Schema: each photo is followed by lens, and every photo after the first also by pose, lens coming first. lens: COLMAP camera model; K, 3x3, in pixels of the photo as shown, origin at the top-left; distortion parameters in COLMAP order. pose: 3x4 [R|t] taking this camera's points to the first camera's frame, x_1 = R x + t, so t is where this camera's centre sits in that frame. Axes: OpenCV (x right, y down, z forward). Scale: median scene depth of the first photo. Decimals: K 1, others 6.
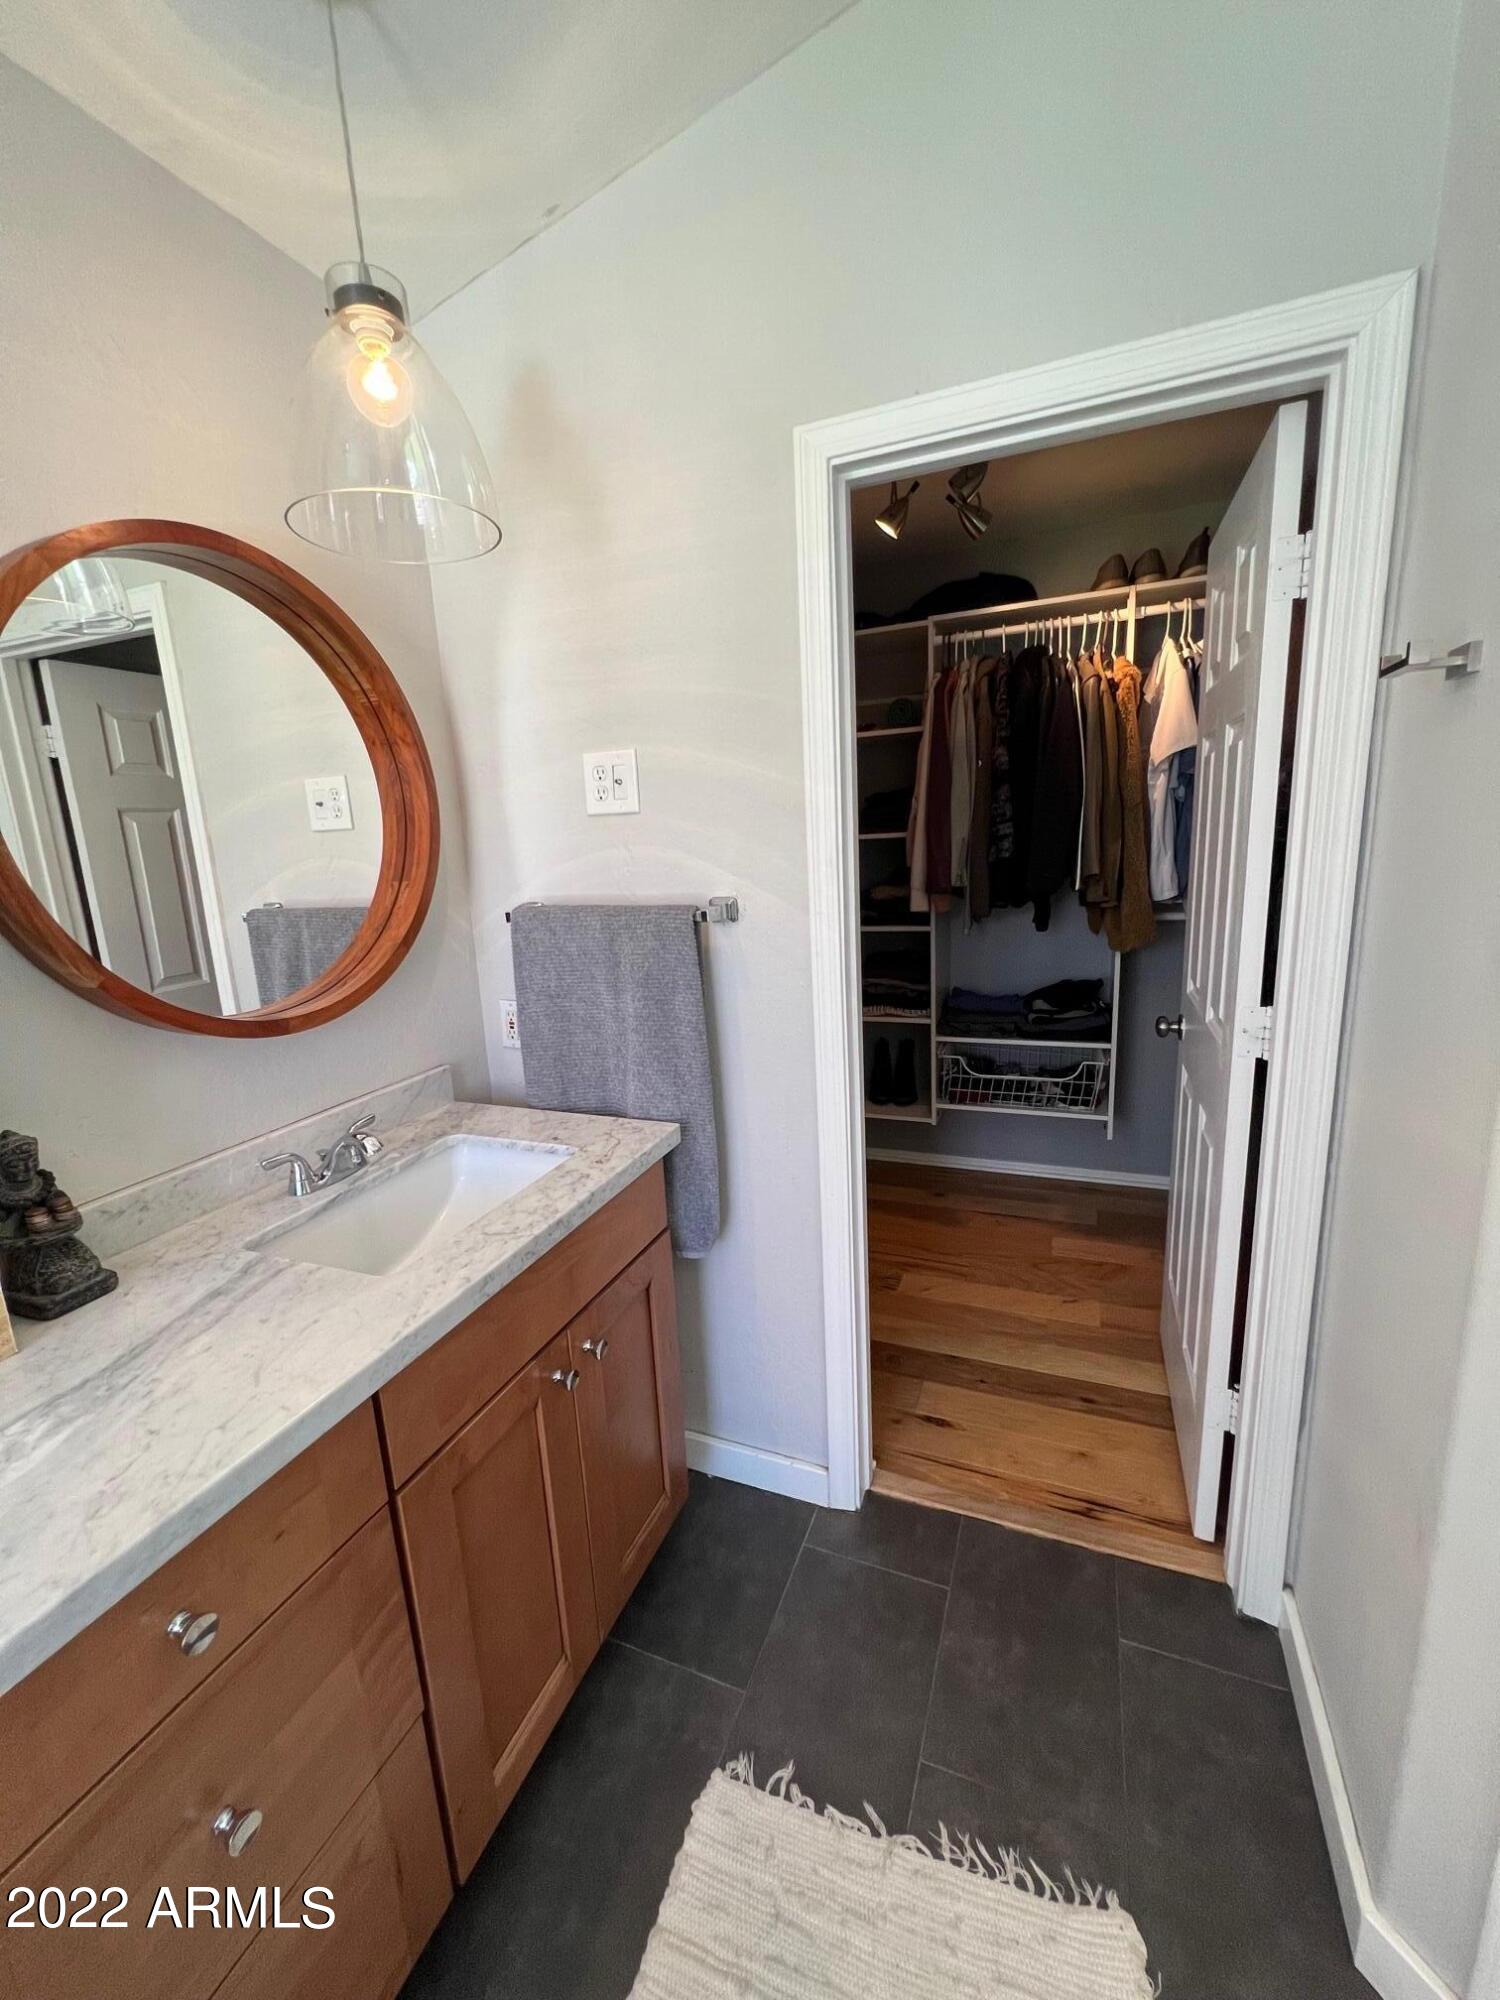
lens RADIAL K [[799.7, 0, 756.9], [0, 799.7, 1000.6], [0, 0, 1]] dist [-0.001391, 0.000451]
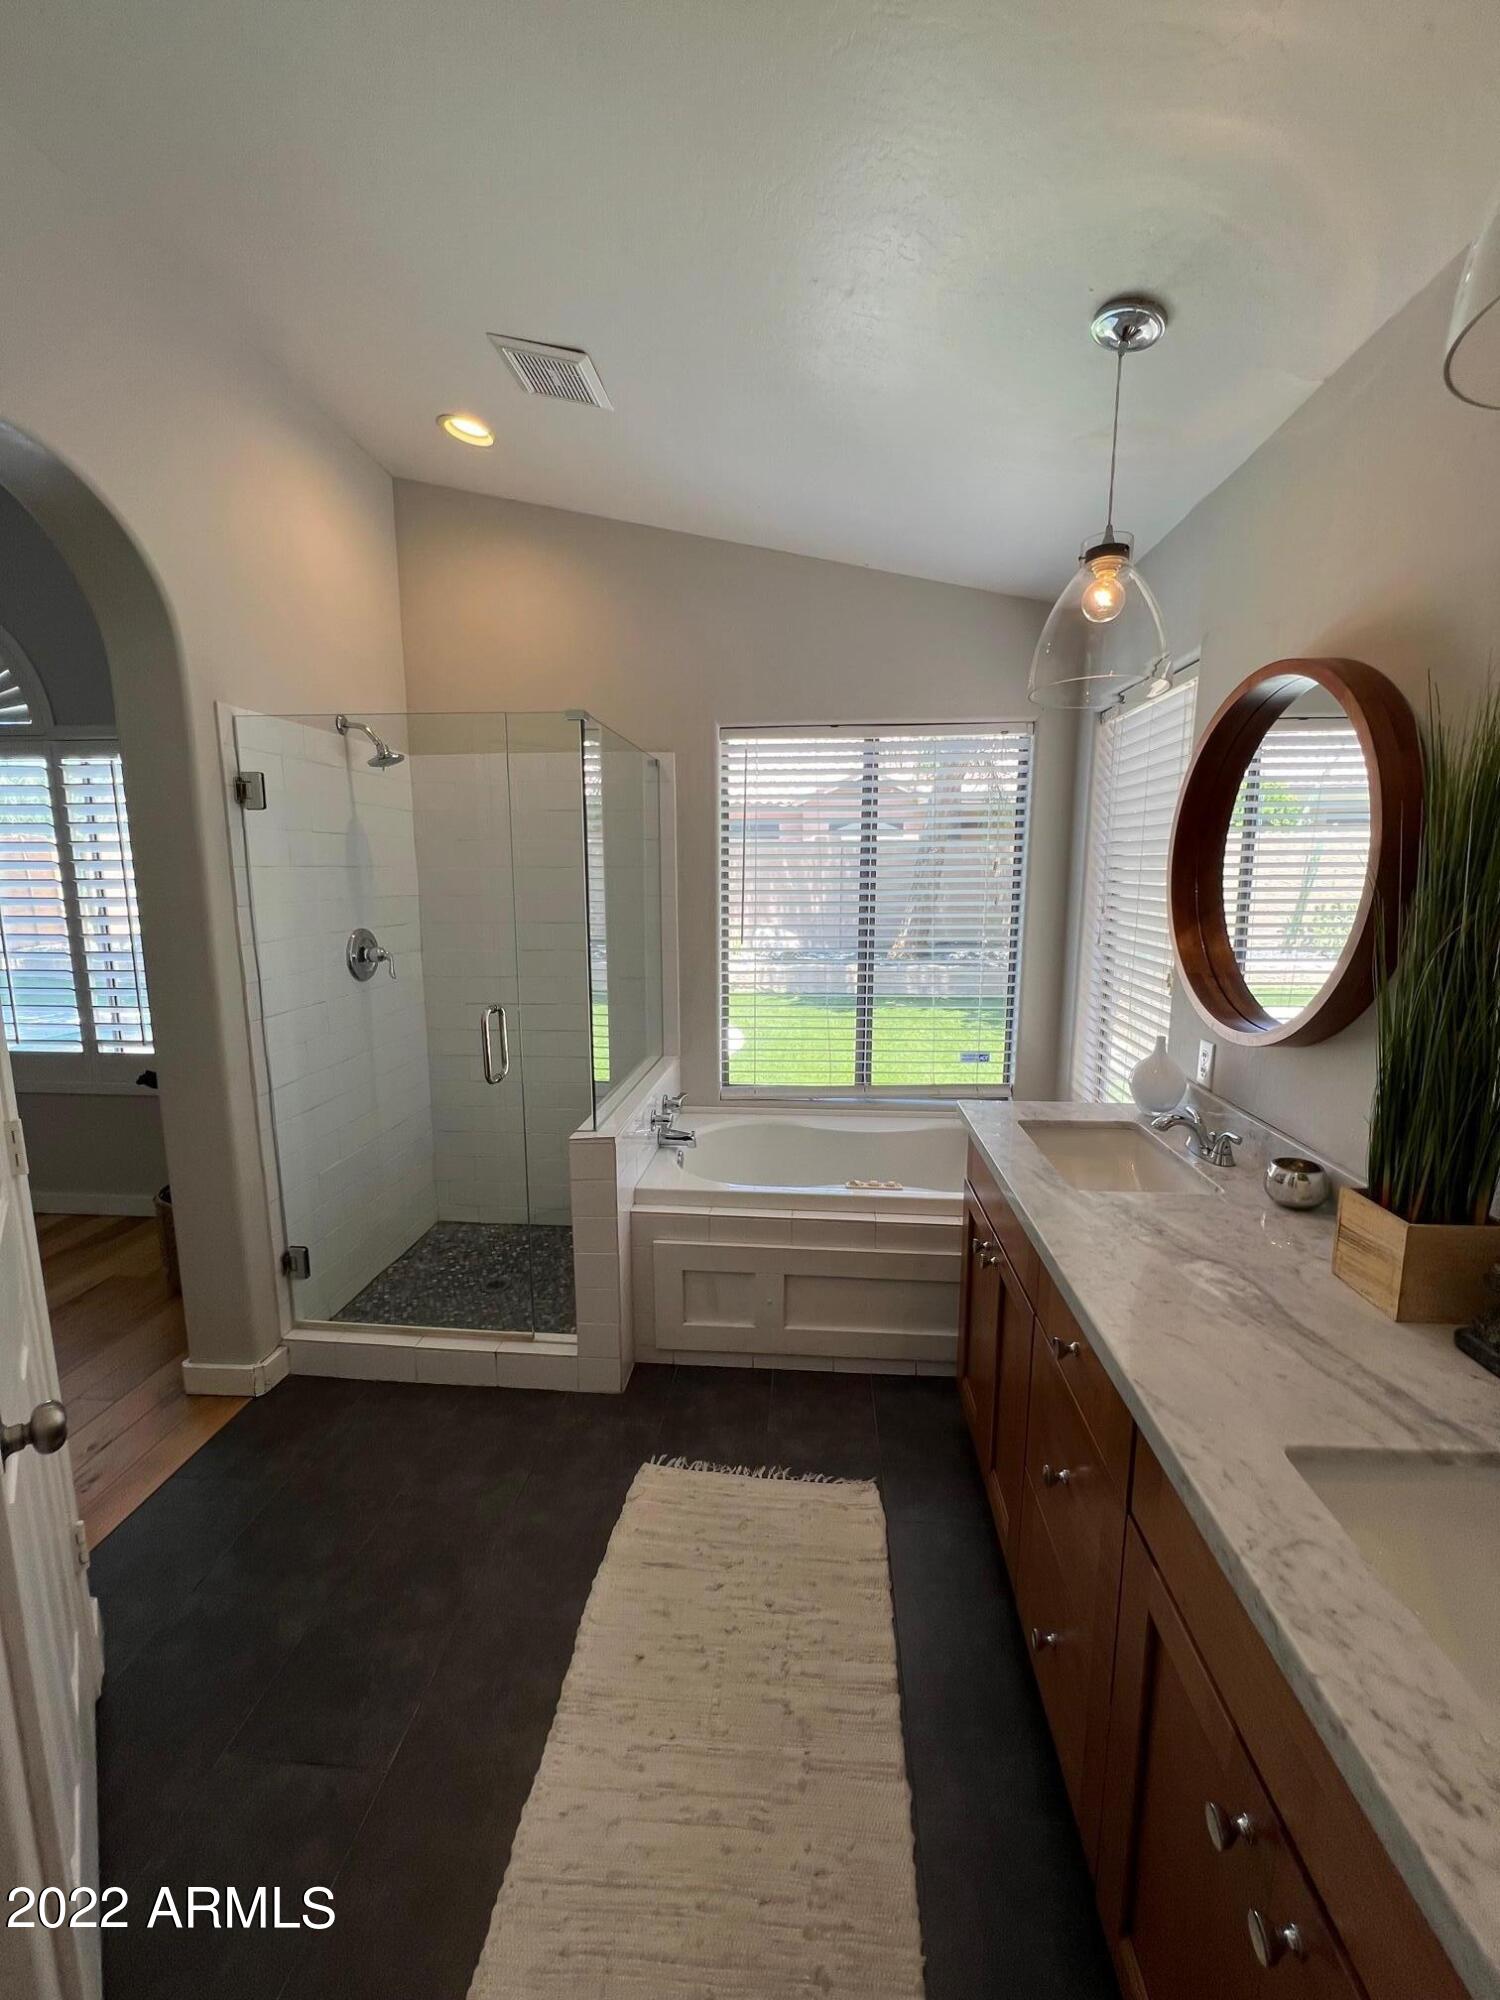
lens RADIAL K [[799.7, 0, 756.9], [0, 799.7, 1000.6], [0, 0, 1]] dist [-0.001391, 0.000451]
pose [[-0.953591, 0.090174, -0.287286, 0.179070], [-0.020218, 0.932775, 0.359891, -0.265530], [0.300426, 0.348997, -0.887663, 1.030918]]
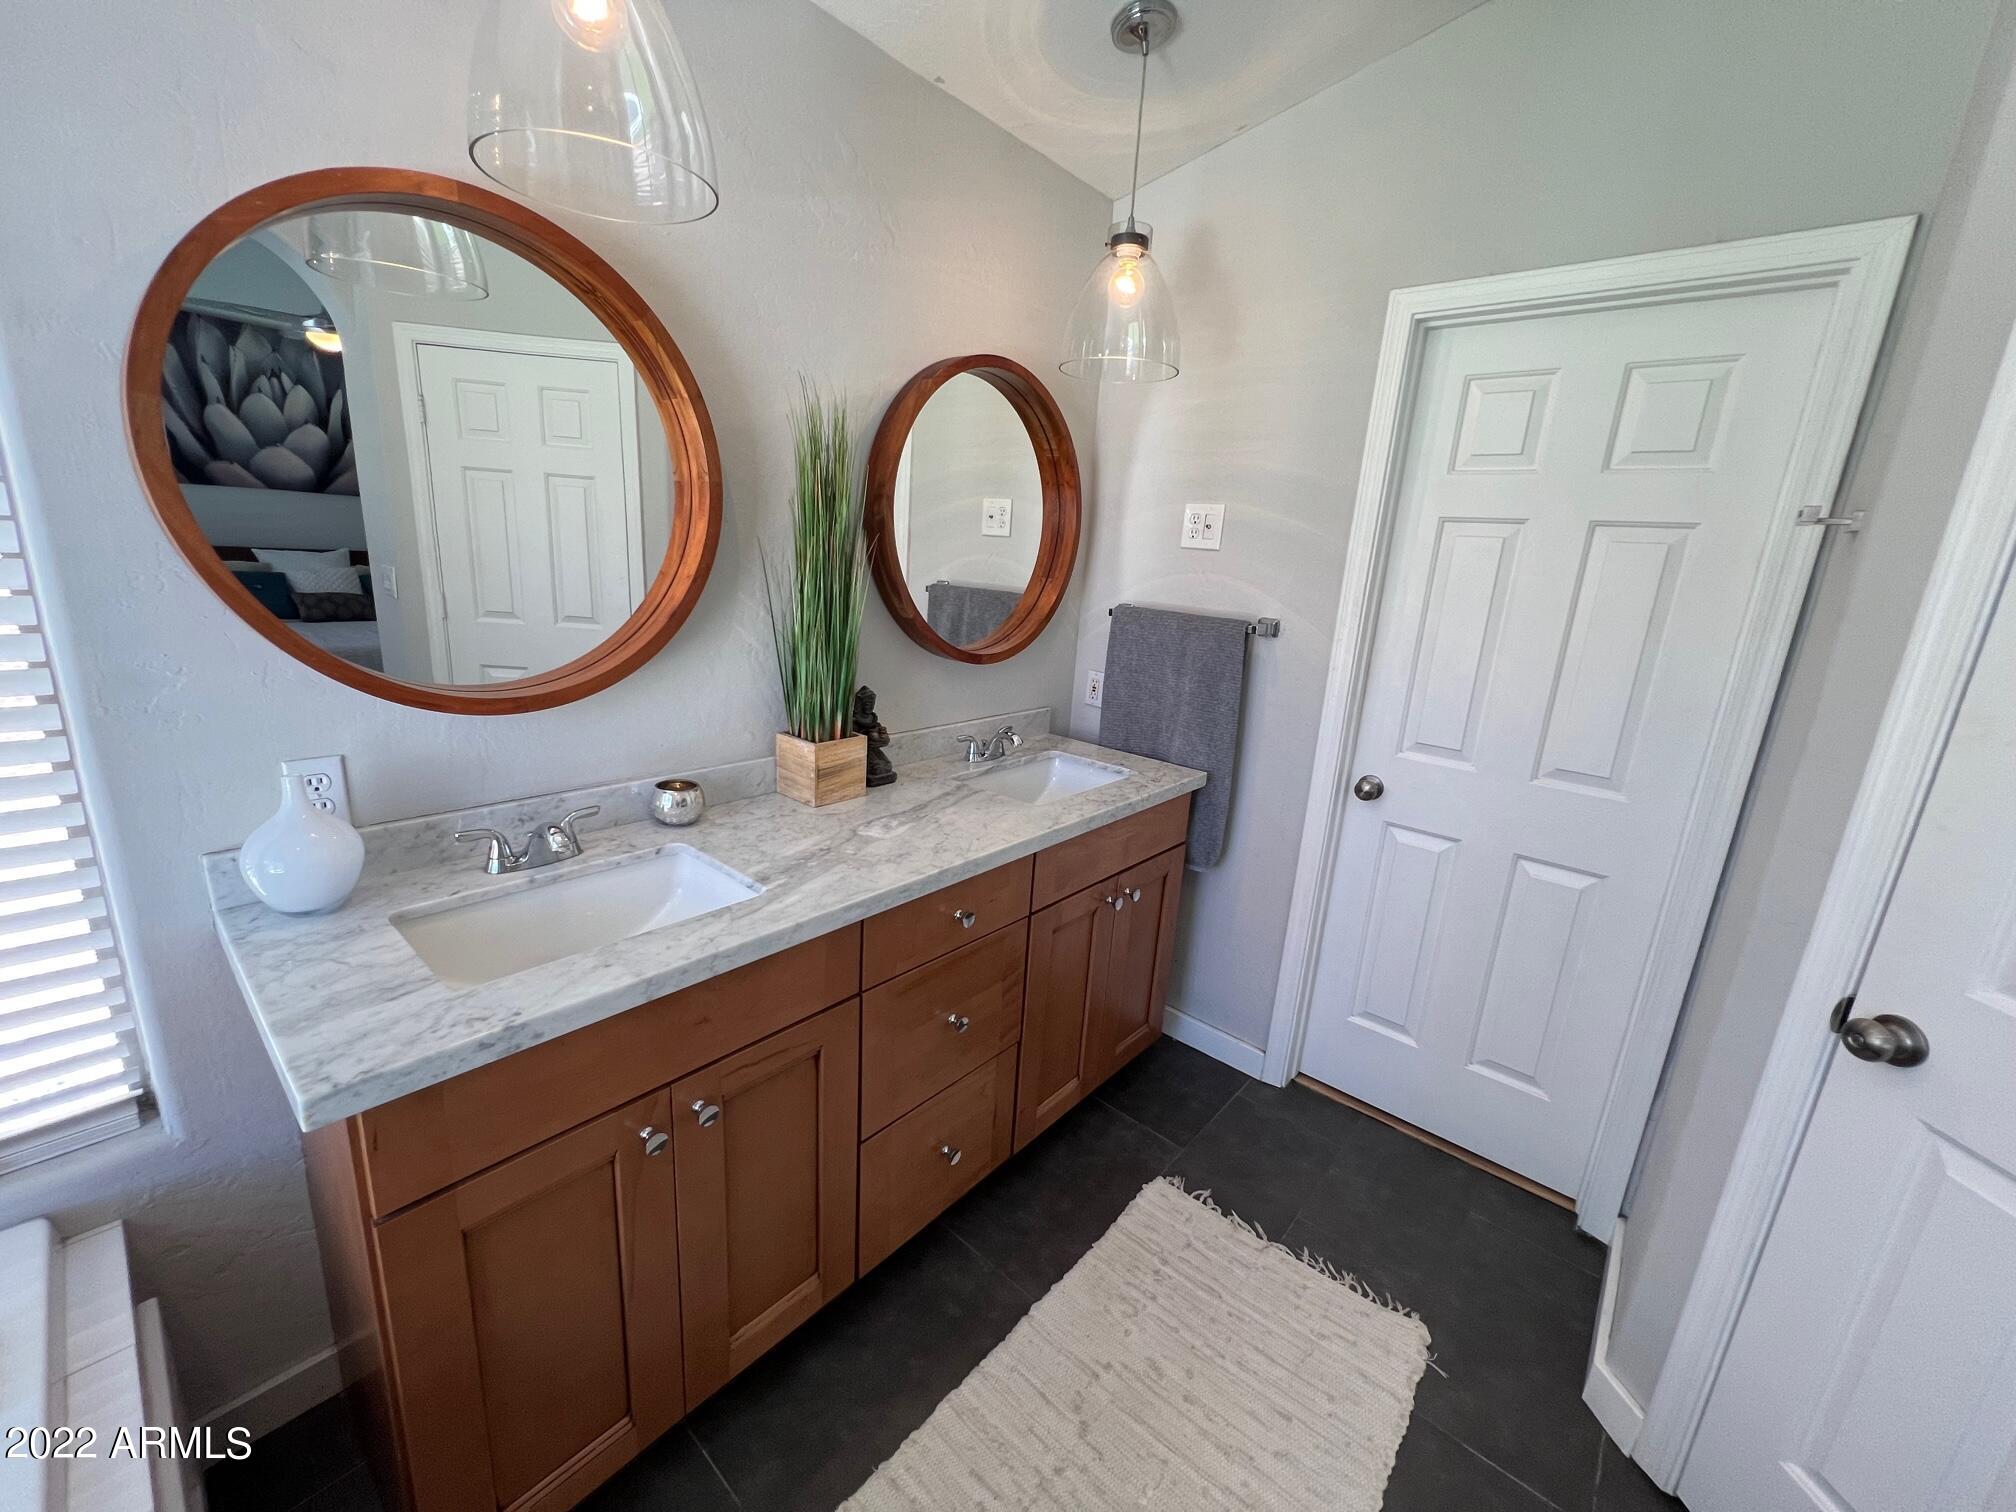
lens RADIAL K [[806.1, 0, 1006.9], [0, 806.1, 746.0], [0, 0, 1]] dist [-0.001391, 0.000451]
pose [[0.938738, 0.184448, -0.291118, -0.025120], [-0.173804, 0.982811, 0.062248, 0.087205], [0.297595, -0.007837, 0.954660, -0.512498]]
